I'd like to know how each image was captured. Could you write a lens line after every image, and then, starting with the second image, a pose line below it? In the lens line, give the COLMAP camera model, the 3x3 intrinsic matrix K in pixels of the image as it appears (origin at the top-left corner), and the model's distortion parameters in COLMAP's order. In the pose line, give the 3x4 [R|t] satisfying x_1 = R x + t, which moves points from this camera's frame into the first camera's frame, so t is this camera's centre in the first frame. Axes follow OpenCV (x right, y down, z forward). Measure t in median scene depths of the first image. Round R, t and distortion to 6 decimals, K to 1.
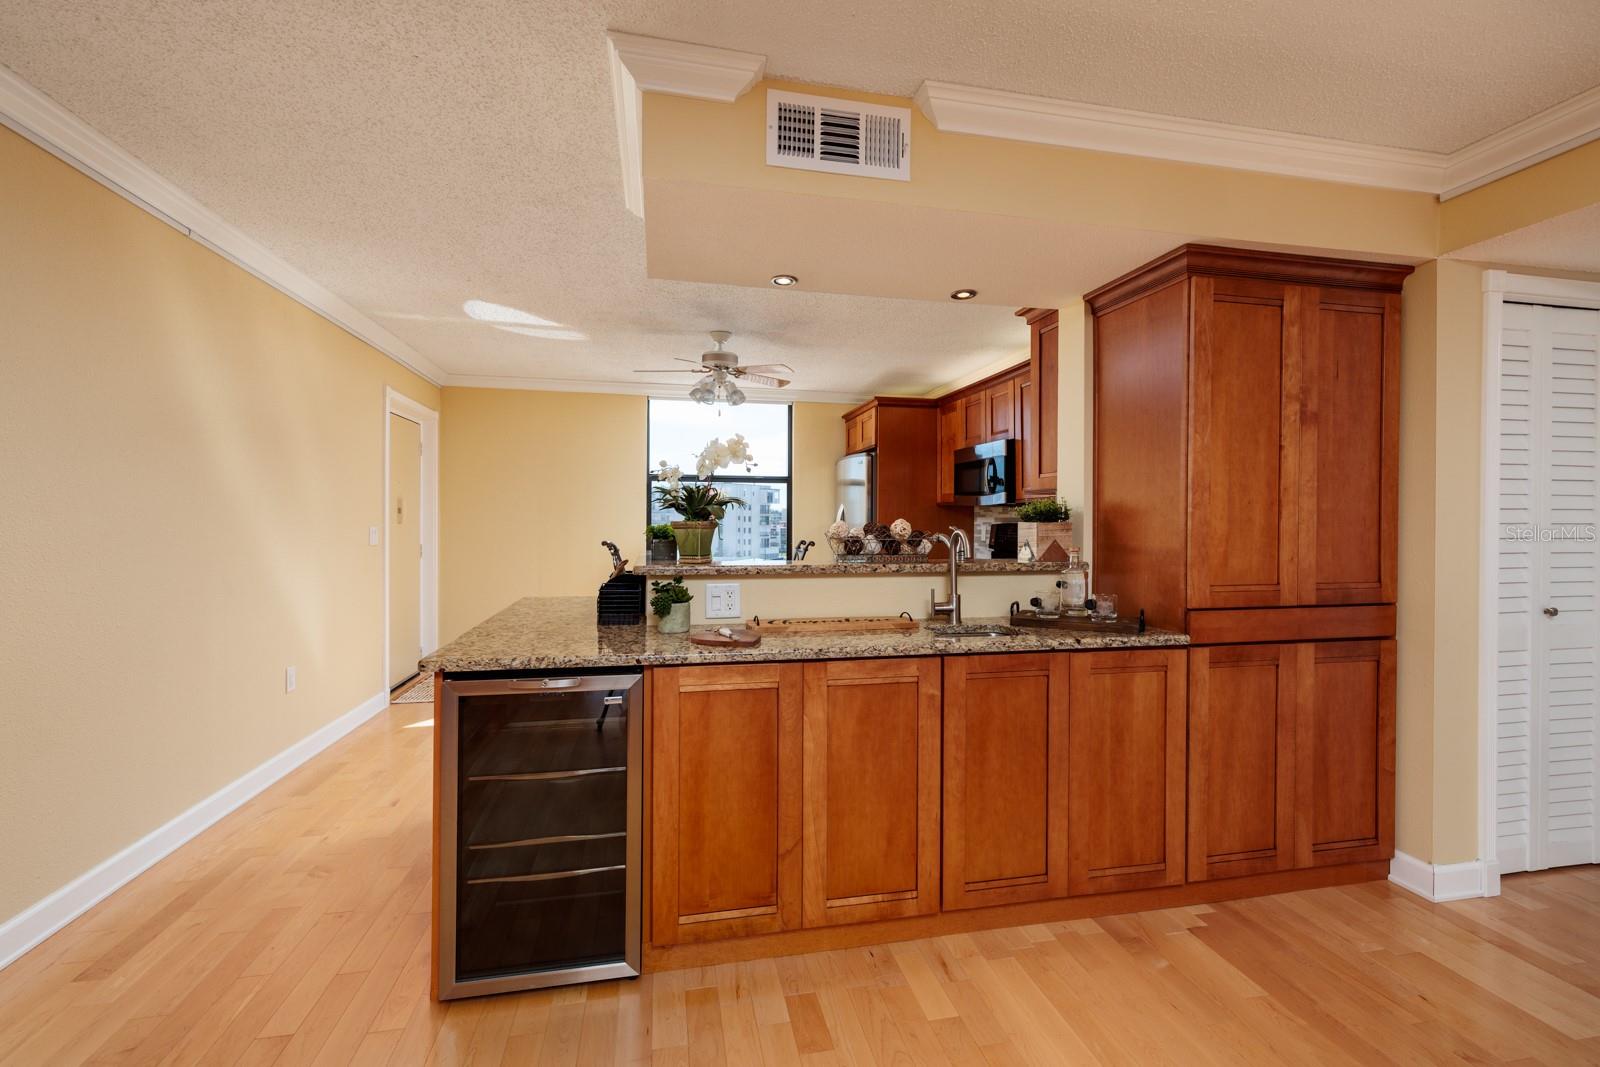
lens RADIAL K [[690.8, 0, 797.9], [0, 690.8, 526.9], [0, 0, 1]] dist [-0.003032, -0.000410]
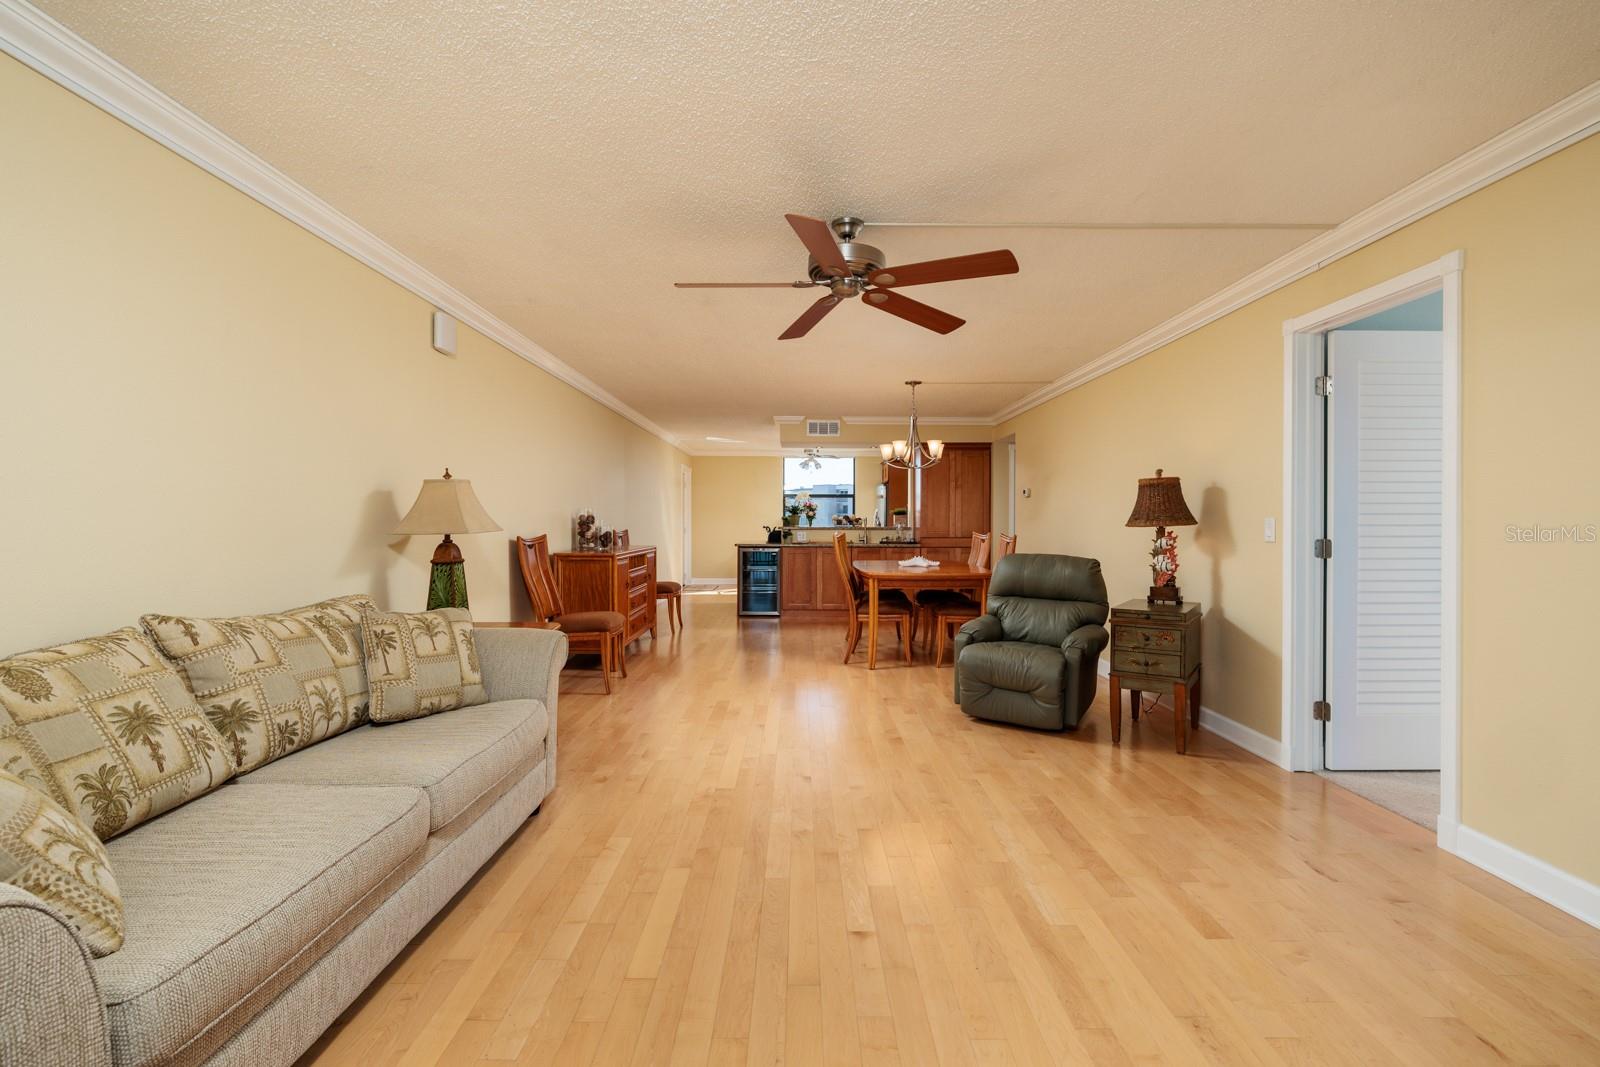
lens RADIAL K [[716.7, 0, 800.7], [0, 716.7, 528.9], [0, 0, 1]] dist [-0.003025, -0.000486]
pose [[0.980886, -0.001743, -0.194573, 0.610853], [0.001553, 0.999998, -0.001127, 0.067721], [0.194575, 0.000803, 0.980887, -2.670821]]
